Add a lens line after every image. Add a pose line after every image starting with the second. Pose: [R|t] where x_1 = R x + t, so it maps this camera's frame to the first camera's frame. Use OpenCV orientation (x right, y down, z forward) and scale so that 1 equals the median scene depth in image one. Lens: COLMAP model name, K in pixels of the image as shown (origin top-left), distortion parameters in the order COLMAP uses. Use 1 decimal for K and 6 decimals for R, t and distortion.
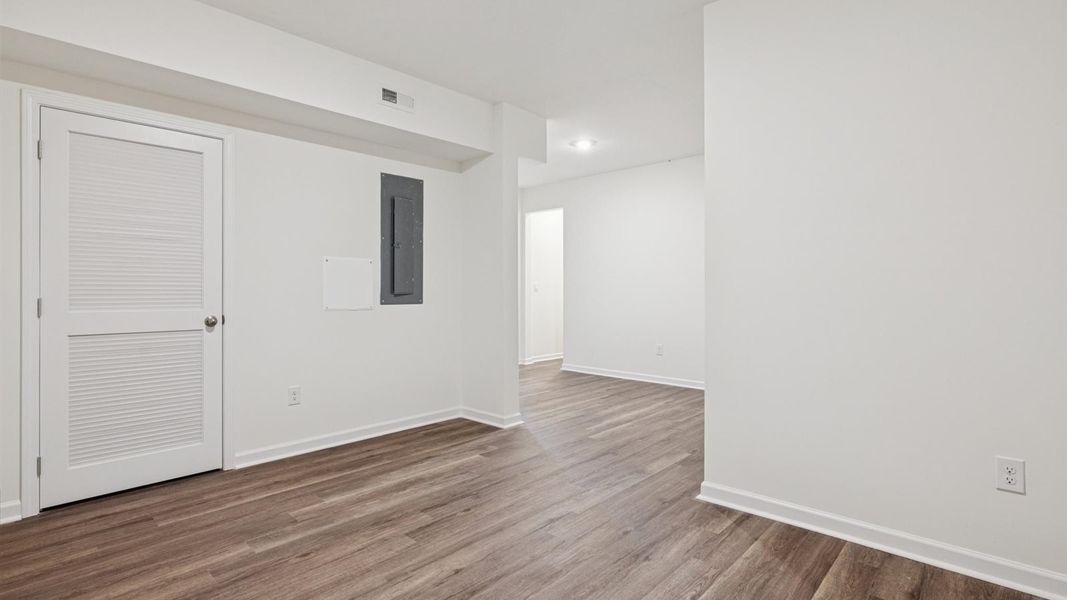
lens RADIAL K [[512.6, 0, 534.2], [0, 512.6, 299.4], [0, 0, 1]] dist [0.037704, 0.000393]
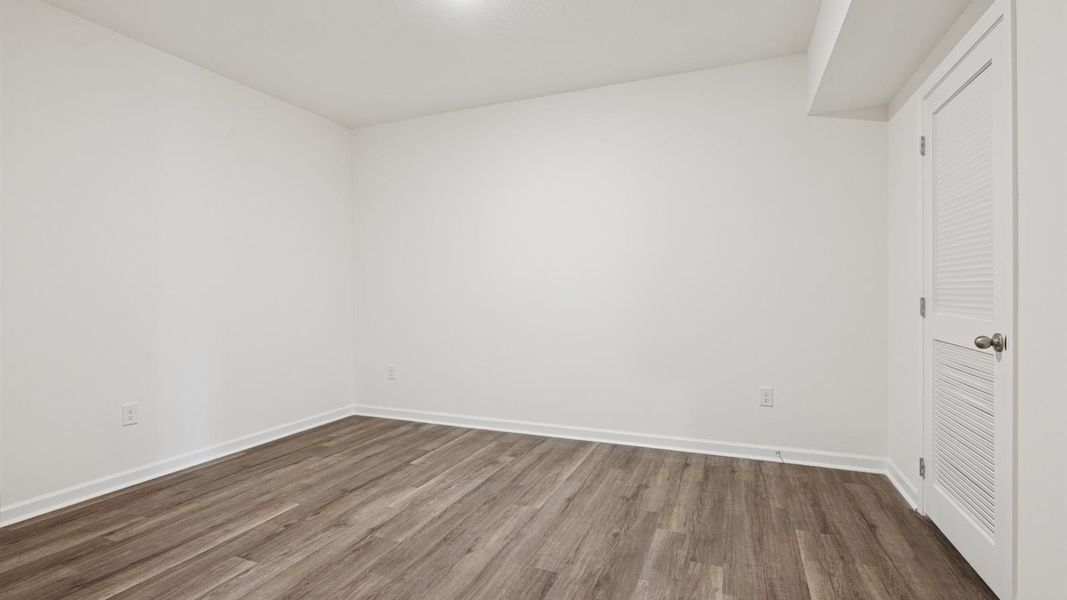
lens RADIAL K [[512.6, 0, 538.9], [0, 512.6, 296.0], [0, 0, 1]] dist [0.037704, 0.000393]
pose [[-0.936007, 0.016206, -0.351609, 0.081674], [0.010145, 0.999767, 0.019072, -0.033559], [0.351836, 0.014284, -0.935953, 1.829191]]
